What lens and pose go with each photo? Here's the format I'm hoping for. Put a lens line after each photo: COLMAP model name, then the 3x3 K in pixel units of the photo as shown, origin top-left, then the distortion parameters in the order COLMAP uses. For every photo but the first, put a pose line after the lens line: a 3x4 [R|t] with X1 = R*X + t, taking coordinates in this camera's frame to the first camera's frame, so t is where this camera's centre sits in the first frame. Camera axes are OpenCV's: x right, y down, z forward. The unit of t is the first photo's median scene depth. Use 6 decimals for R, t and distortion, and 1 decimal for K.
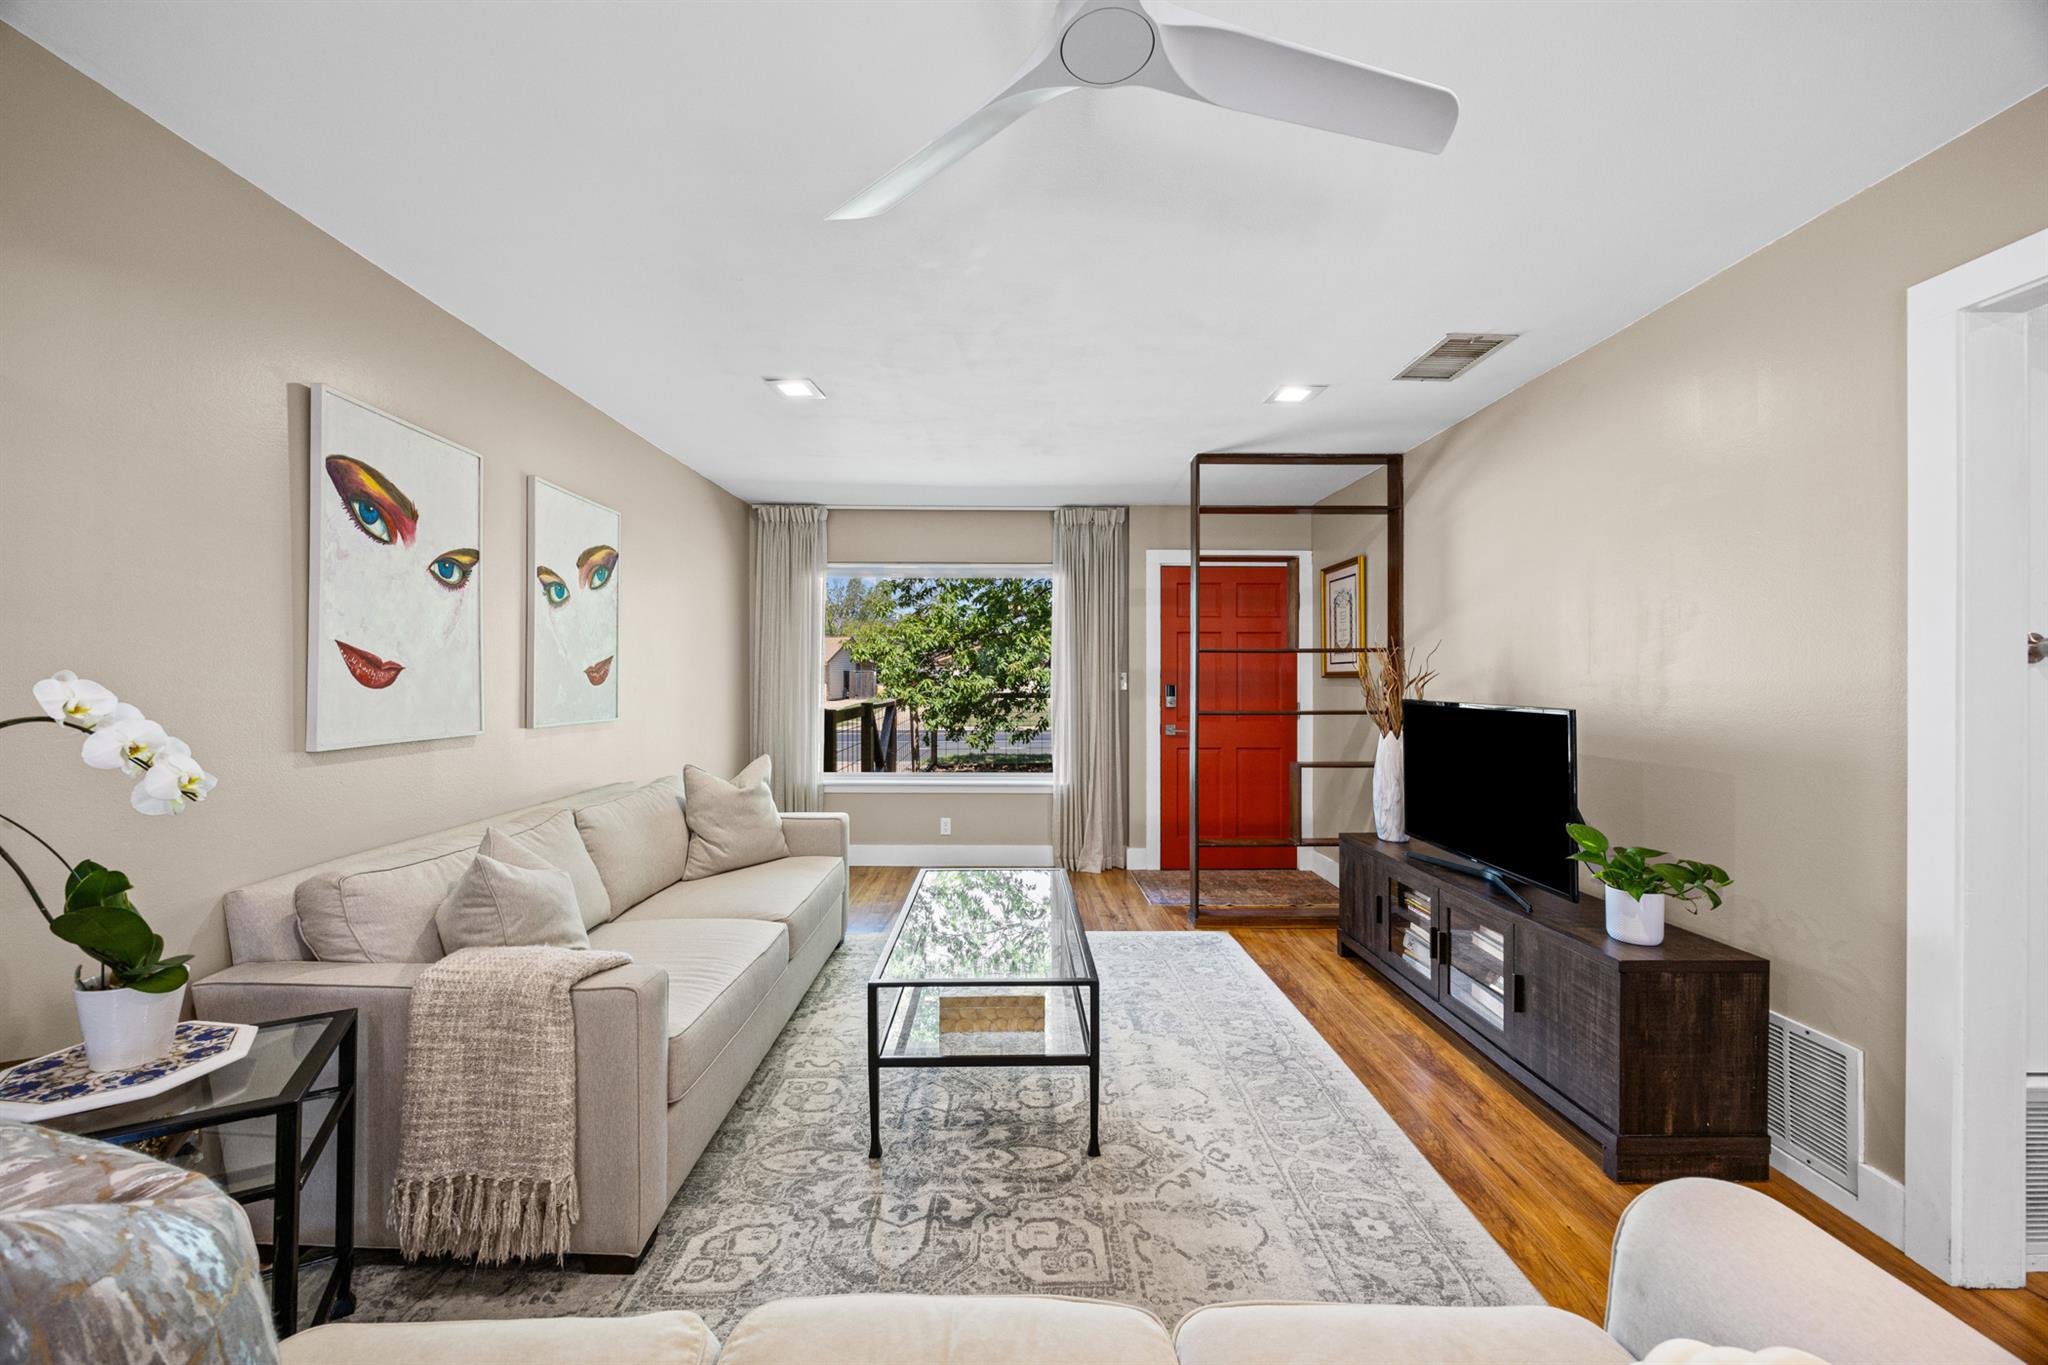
lens RADIAL K [[781.4, 0, 1025.9], [0, 781.4, 679.8], [0, 0, 1]] dist [-0.001835, -0.000696]
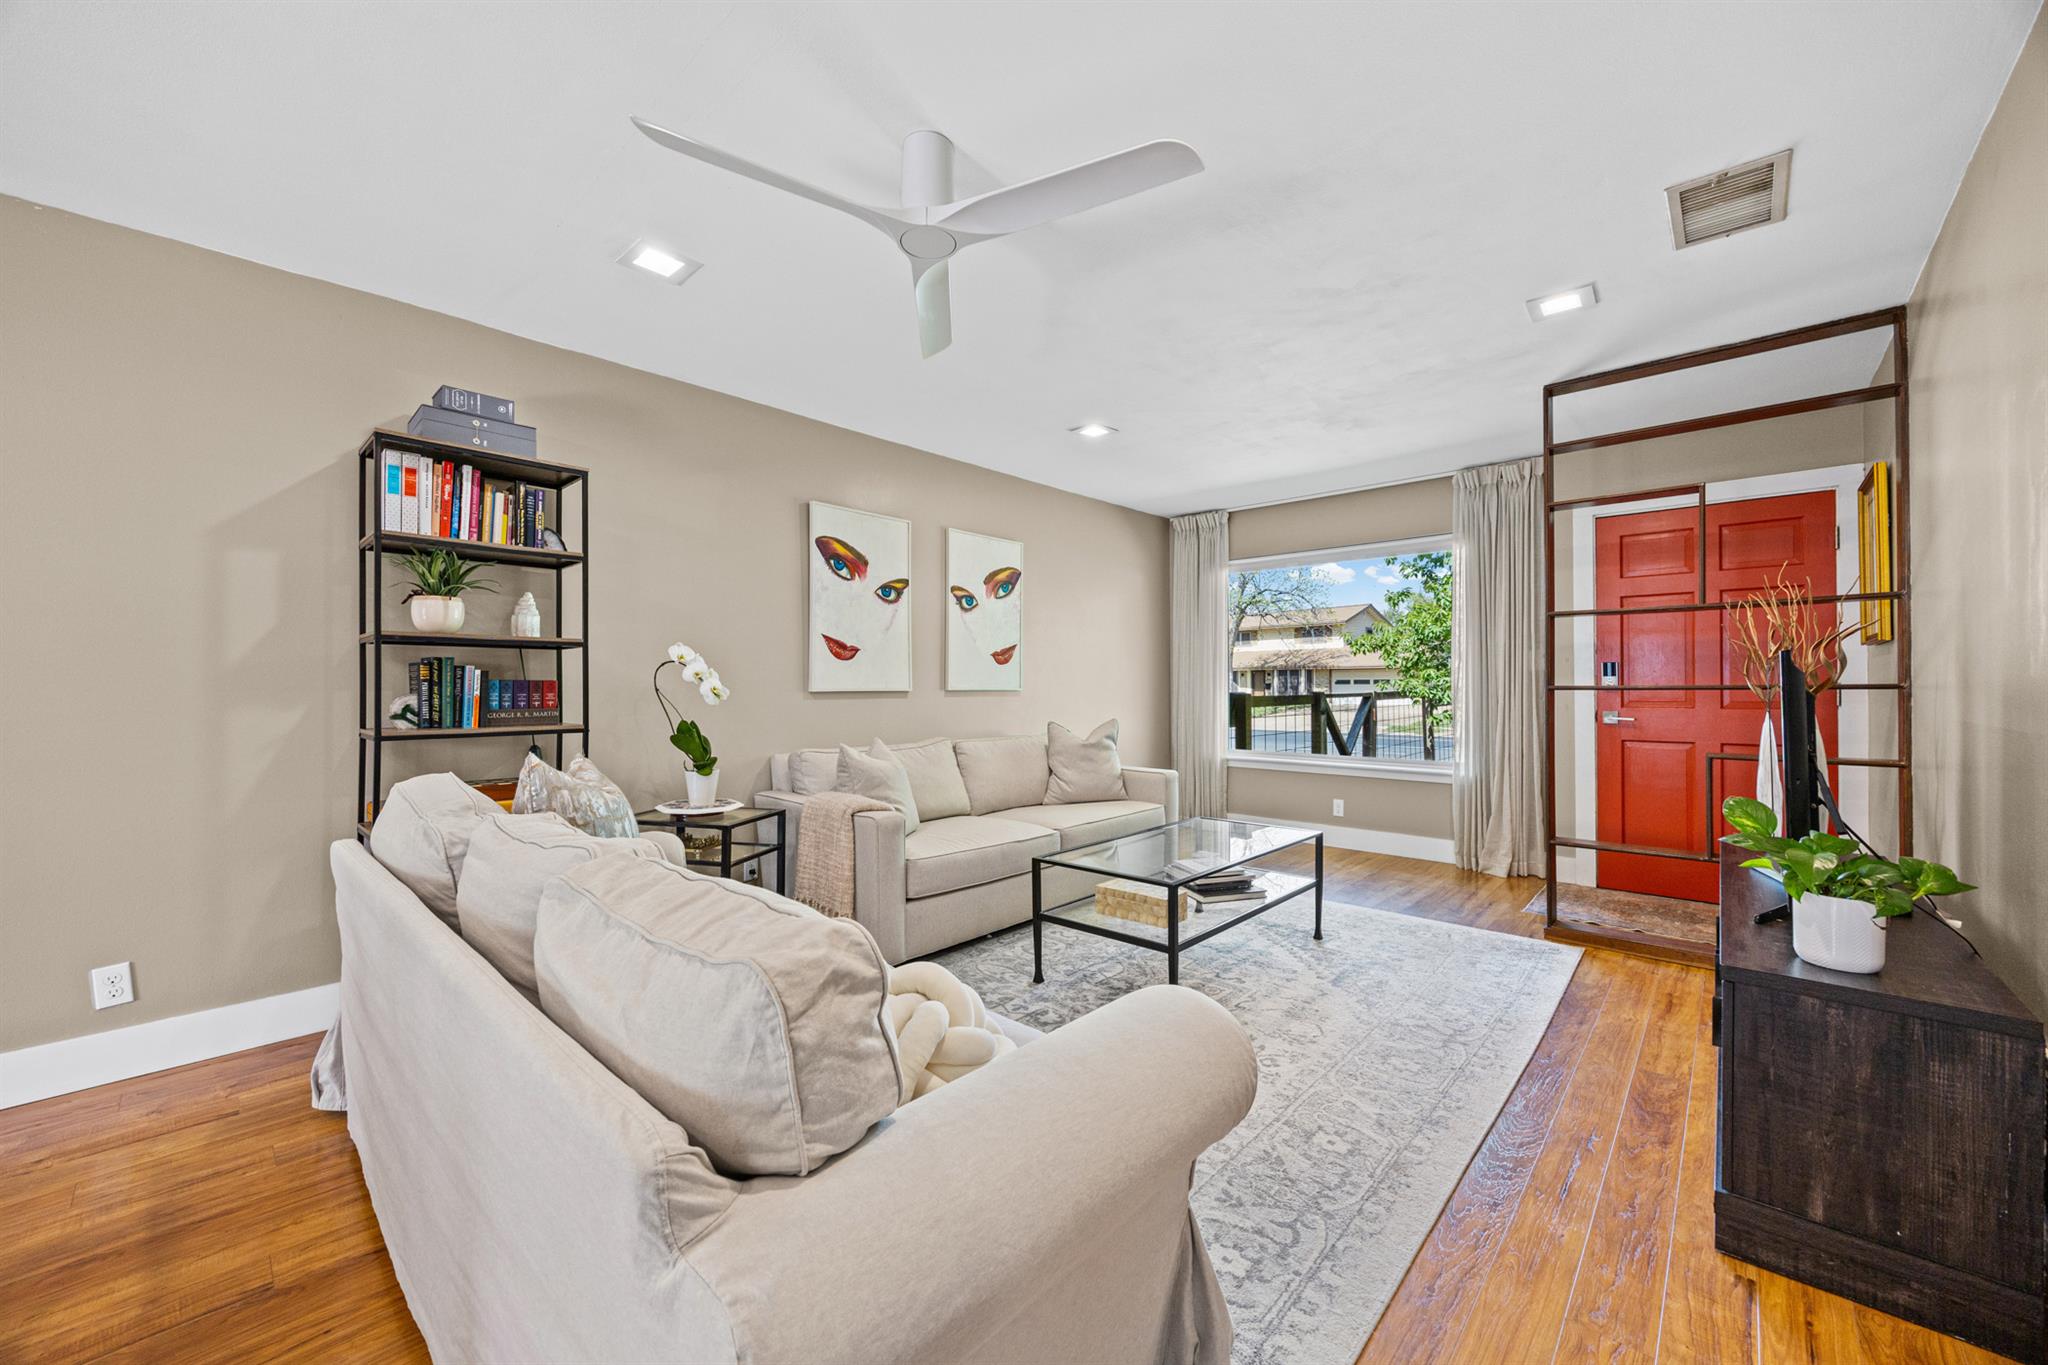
lens RADIAL K [[781.4, 0, 1016.6], [0, 781.4, 686.1], [0, 0, 1]] dist [-0.001835, -0.000696]
pose [[0.721702, -0.002951, -0.692198, 0.626912], [0.002009, 0.999996, -0.002169, 0.066123], [0.692201, 0.000175, 0.721705, -0.034477]]
